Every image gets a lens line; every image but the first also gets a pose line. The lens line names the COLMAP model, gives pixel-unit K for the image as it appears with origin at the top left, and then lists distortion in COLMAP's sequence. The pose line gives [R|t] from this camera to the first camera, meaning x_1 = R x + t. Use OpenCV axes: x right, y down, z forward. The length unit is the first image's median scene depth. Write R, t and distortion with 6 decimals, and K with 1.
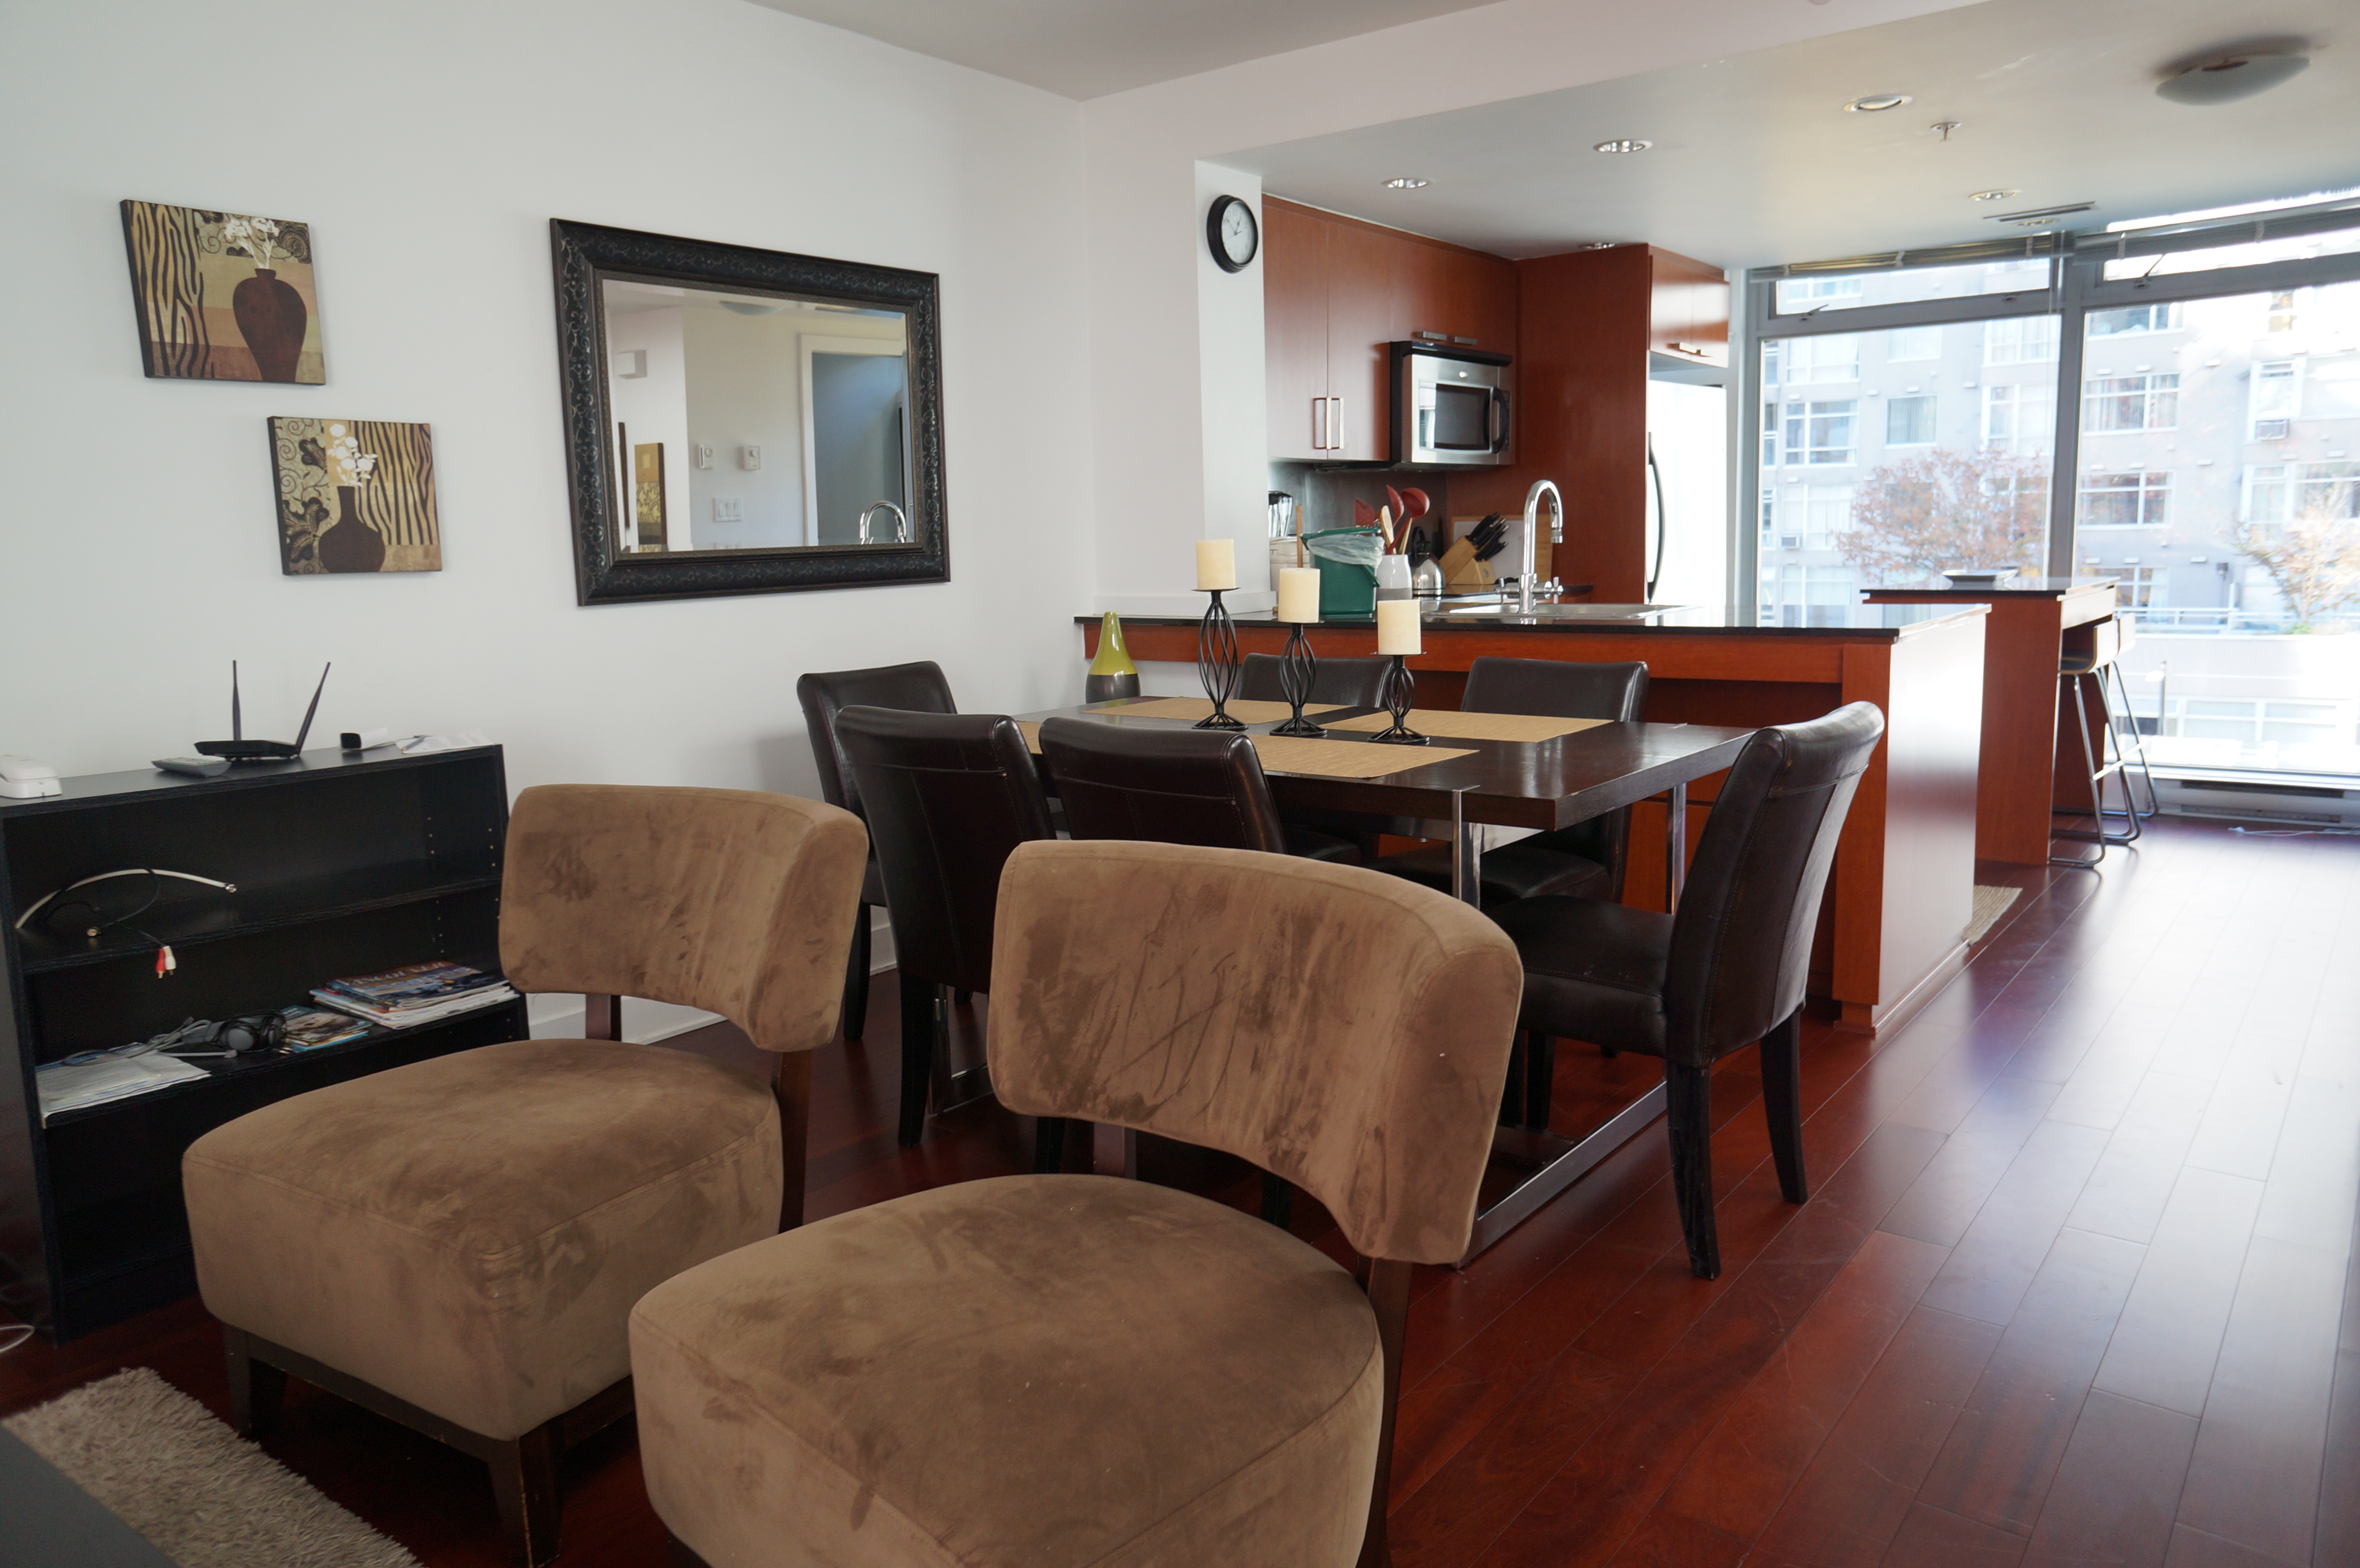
lens RADIAL K [[1598.2, 0, 1196.7], [0, 1598.2, 764.0], [0, 0, 1]] dist [-0.060236, 0.090559]
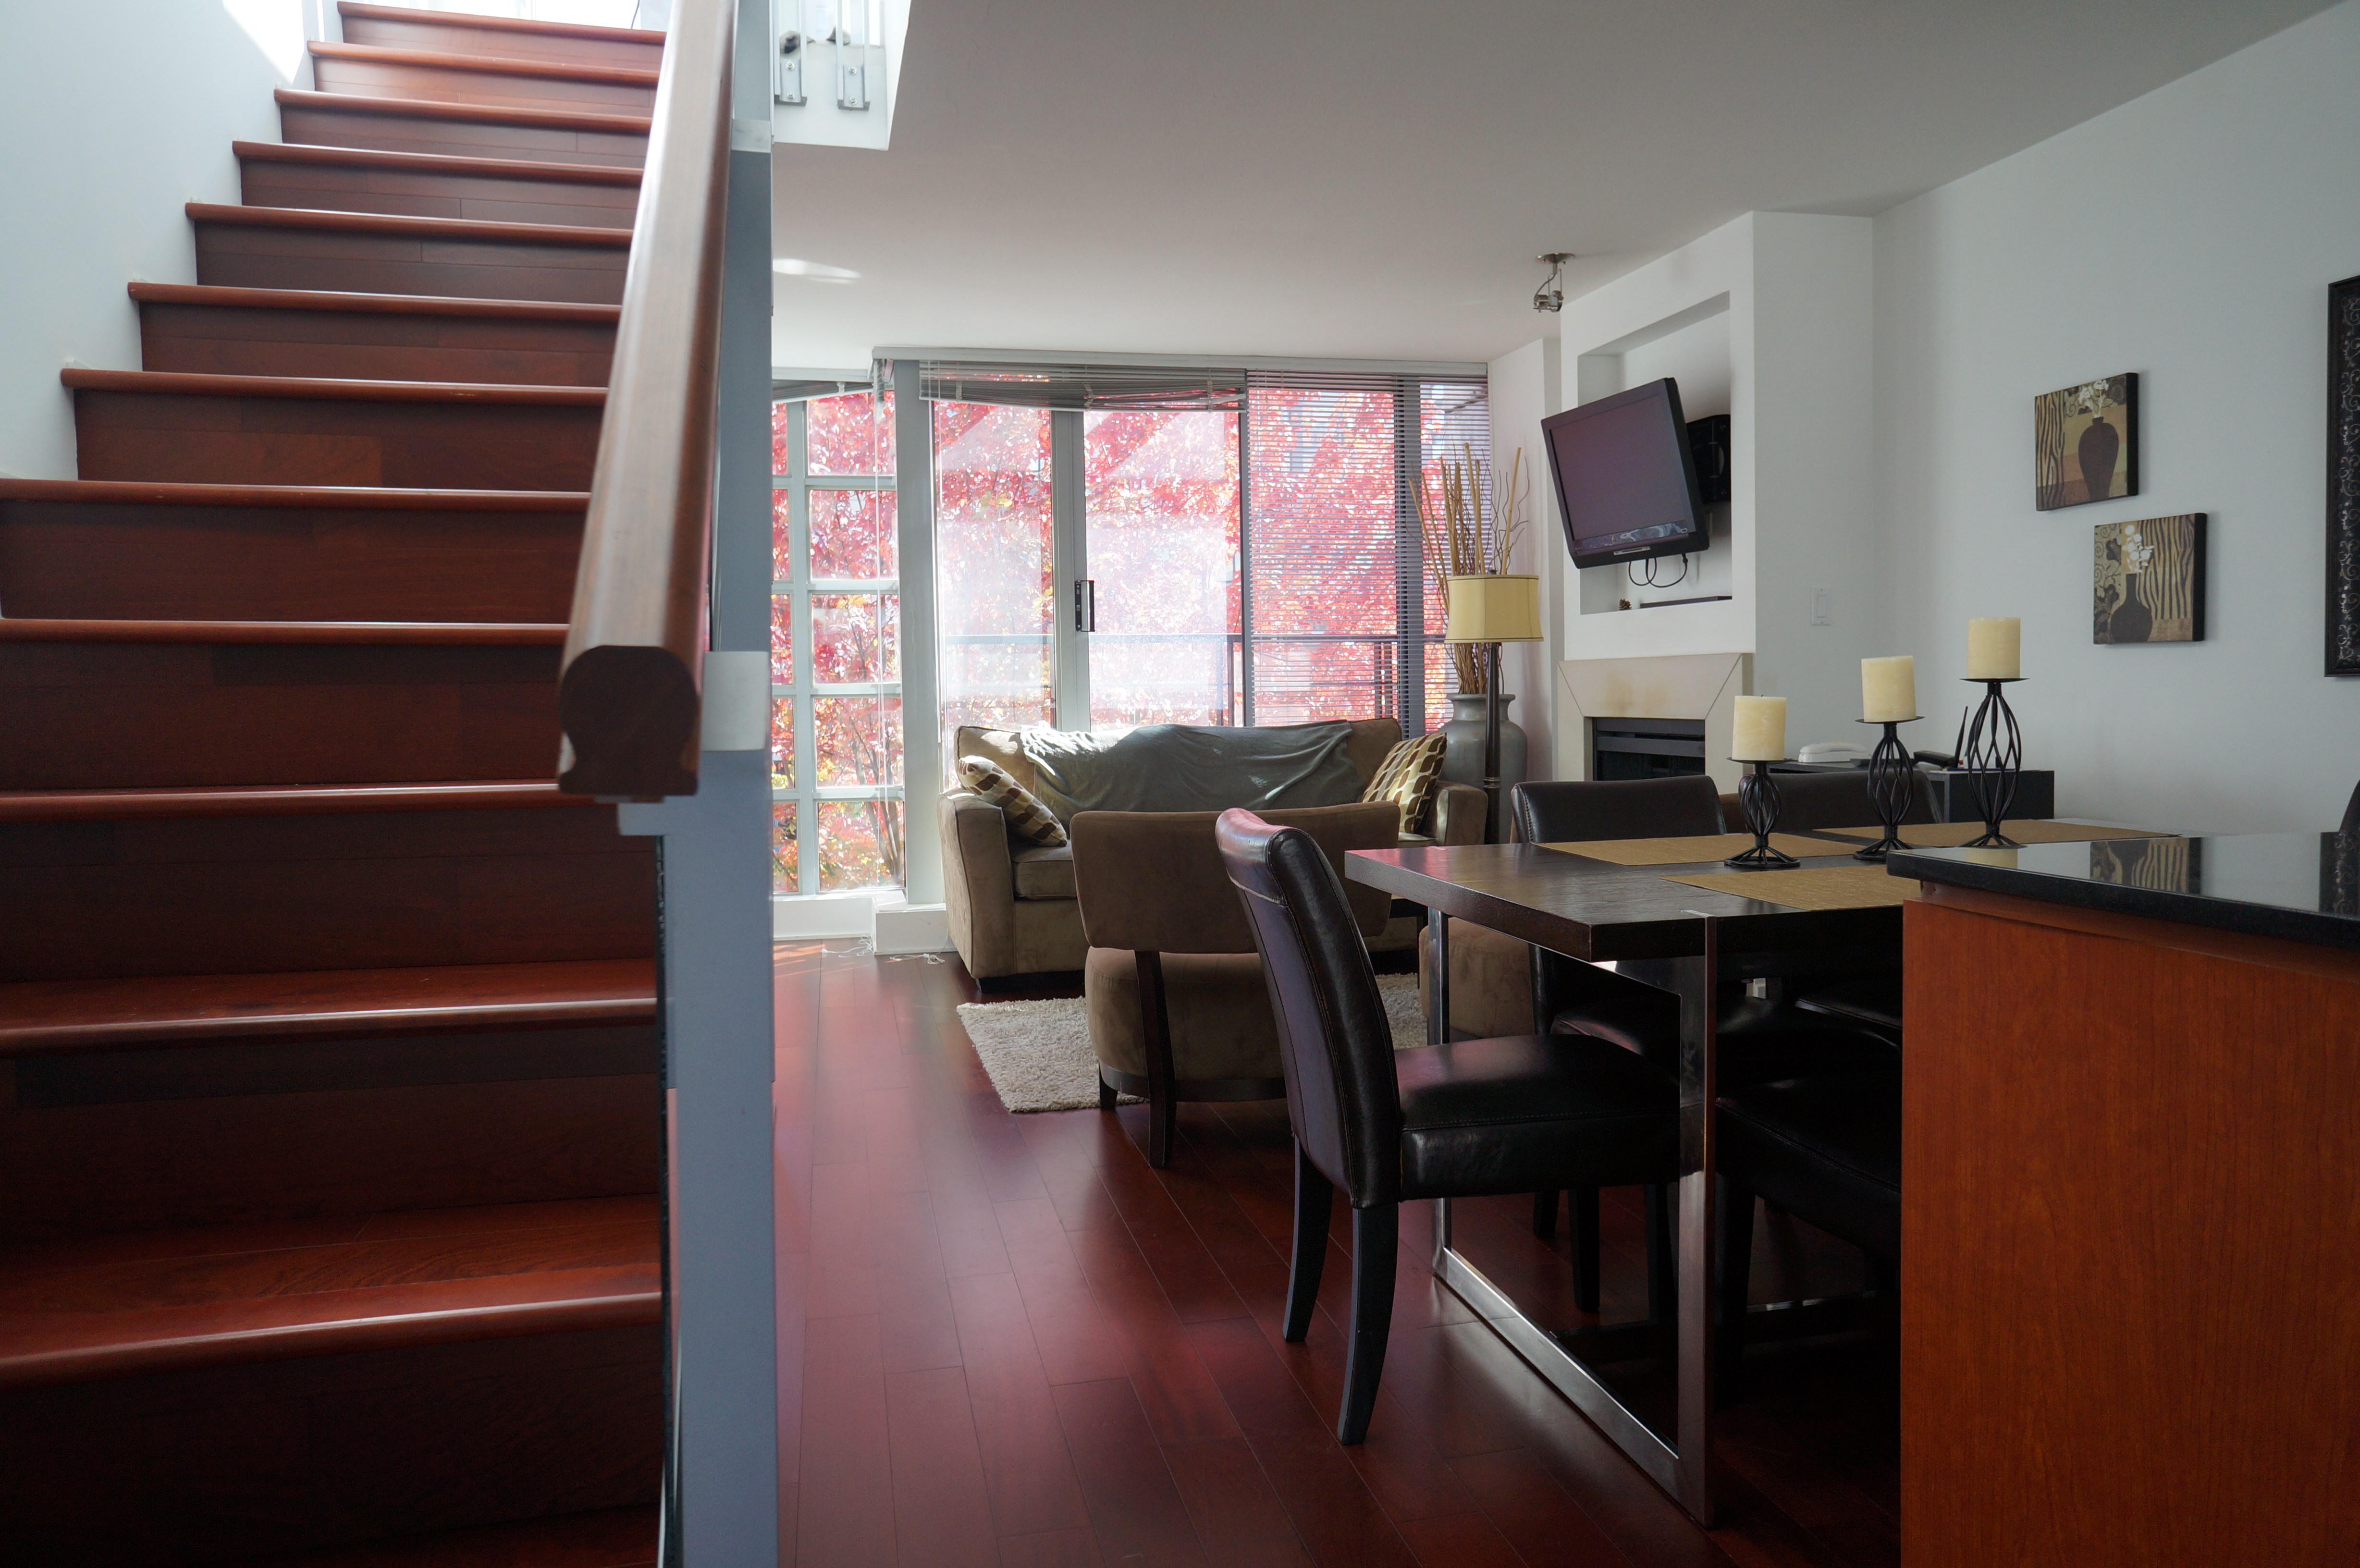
lens RADIAL K [[1598.2, 0, 1196.7], [0, 1598.2, 764.0], [0, 0, 1]] dist [-0.060236, 0.090559]
pose [[-0.625433, 0.066774, -0.777415, 0.982448], [-0.082888, 0.985008, 0.151289, -0.167821], [0.775863, 0.159060, -0.610522, 1.312721]]
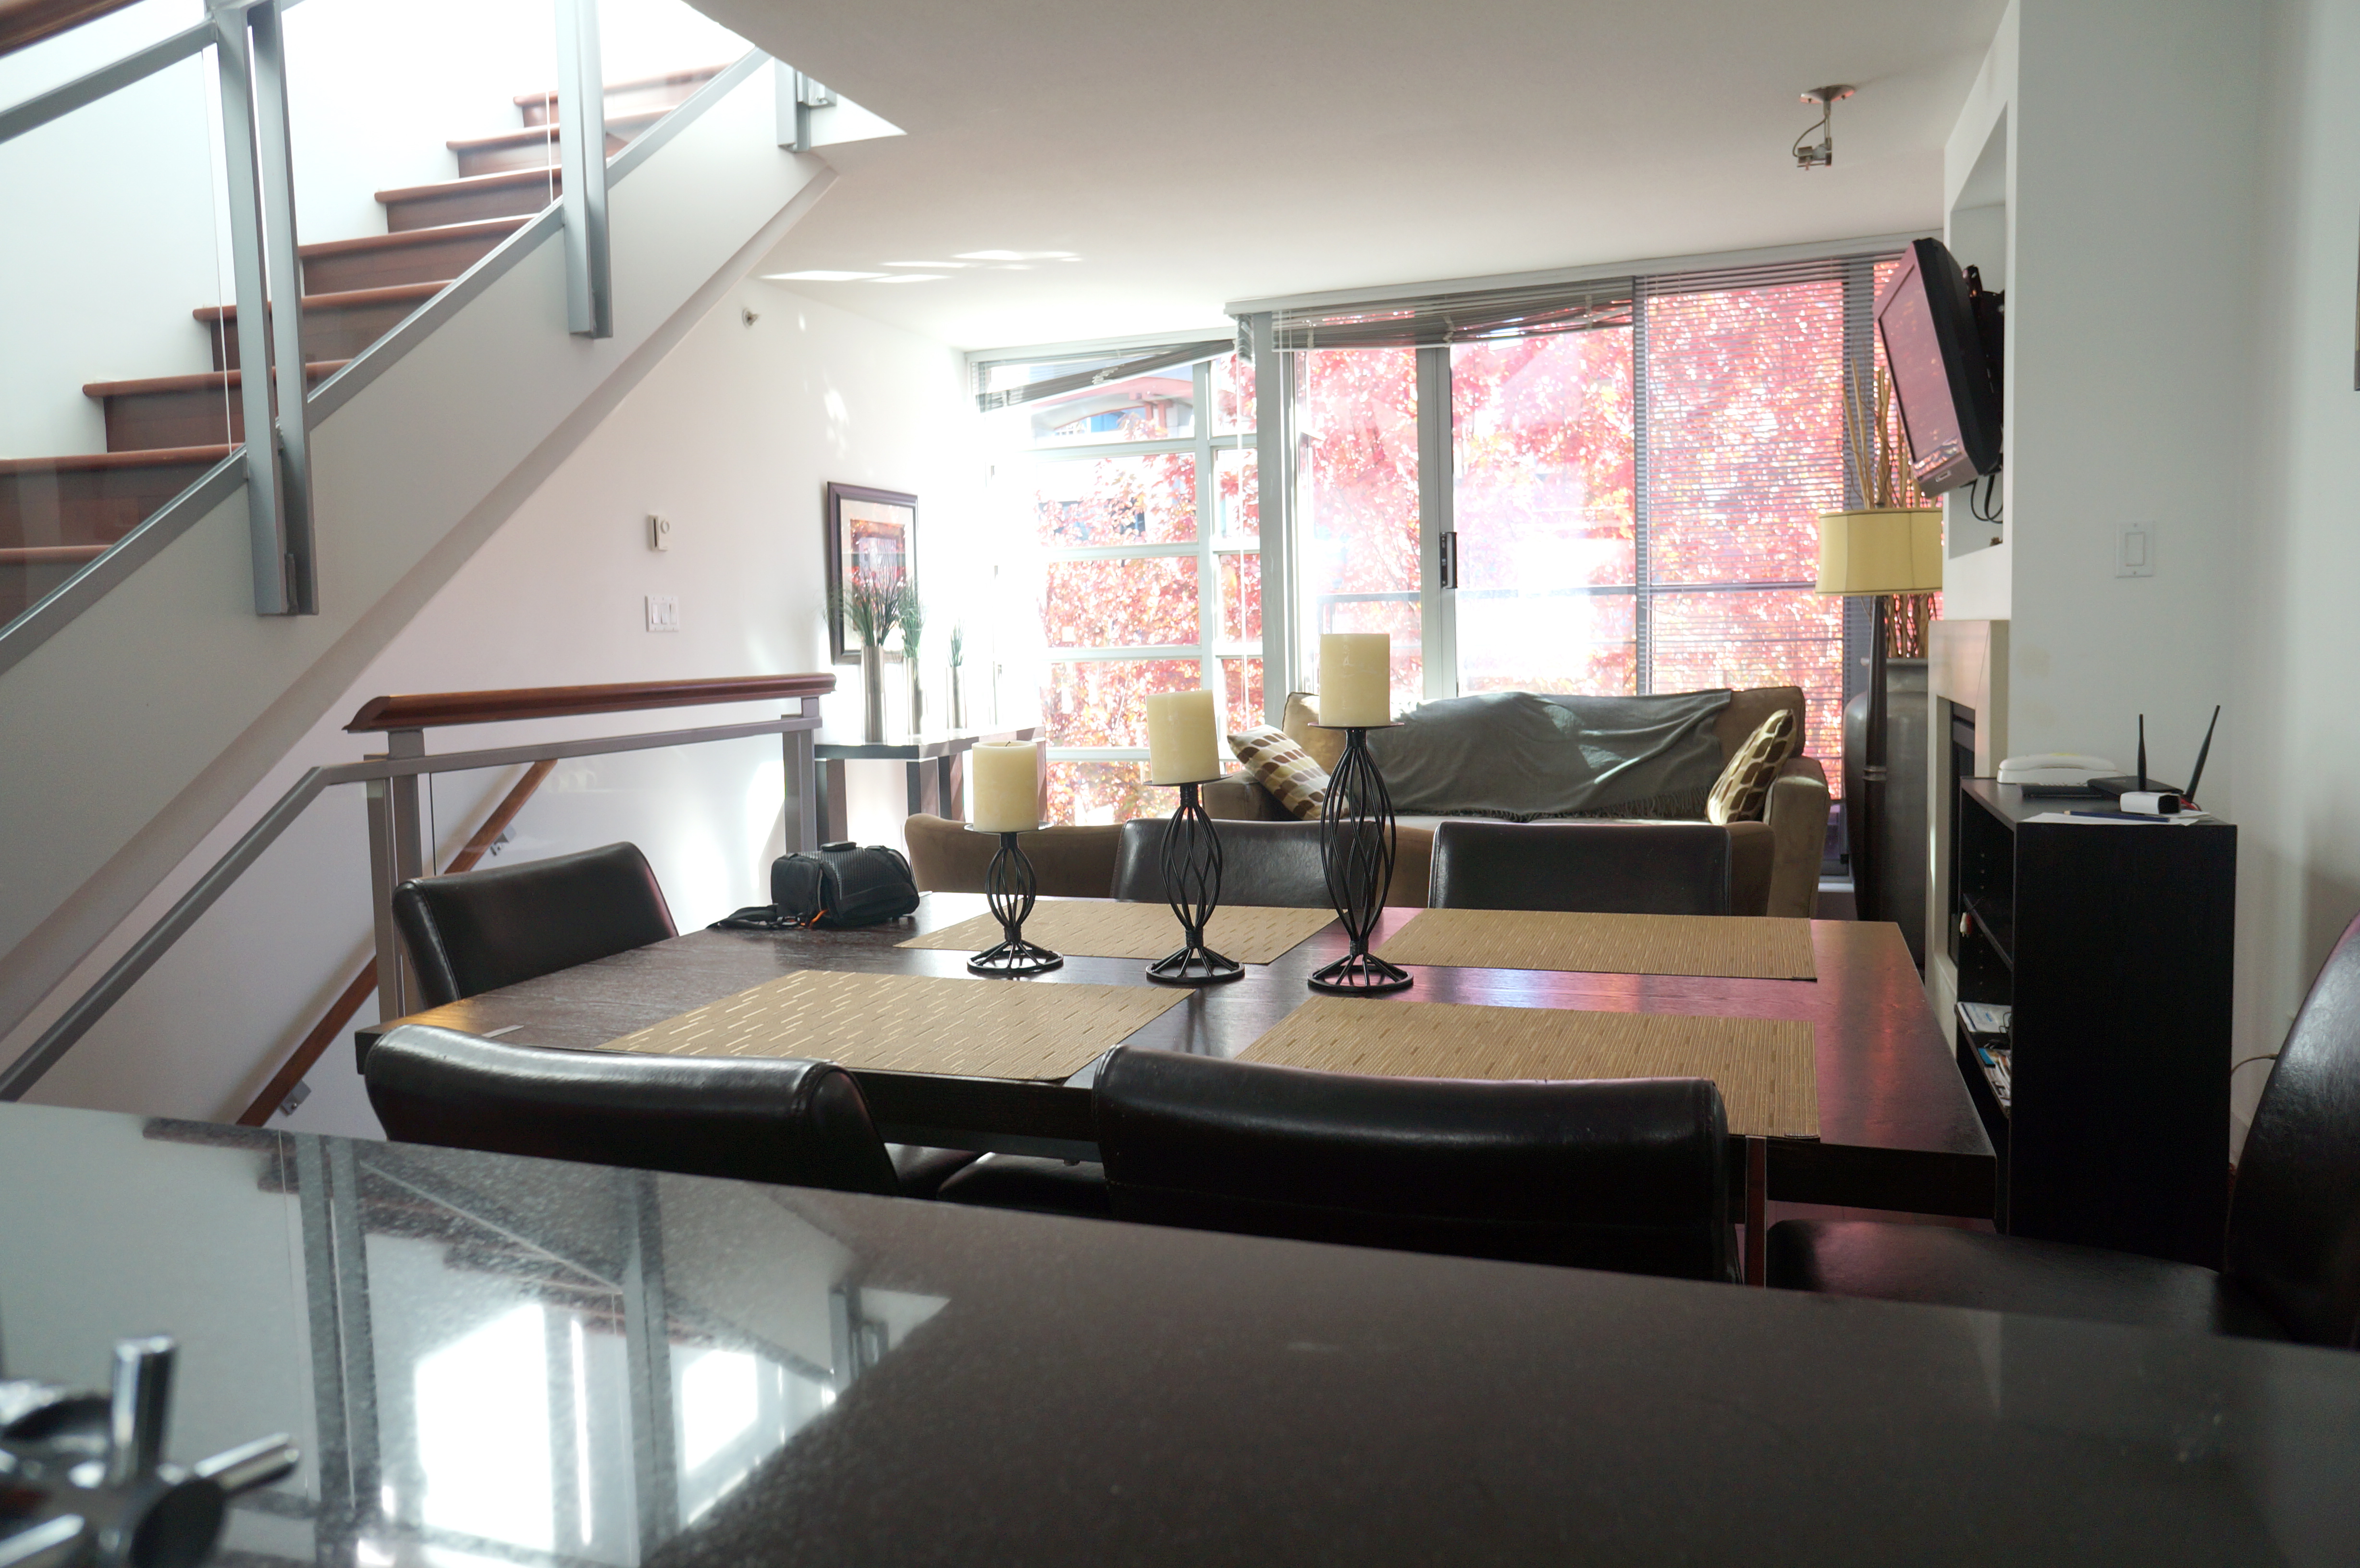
lens RADIAL K [[1598.2, 0, 1196.7], [0, 1598.2, 764.0], [0, 0, 1]] dist [-0.060236, 0.090559]
pose [[-0.947865, 0.070627, -0.310747, 0.255400], [0.000315, 0.975338, 0.220715, -0.234143], [0.318672, 0.209110, -0.924511, 1.648679]]
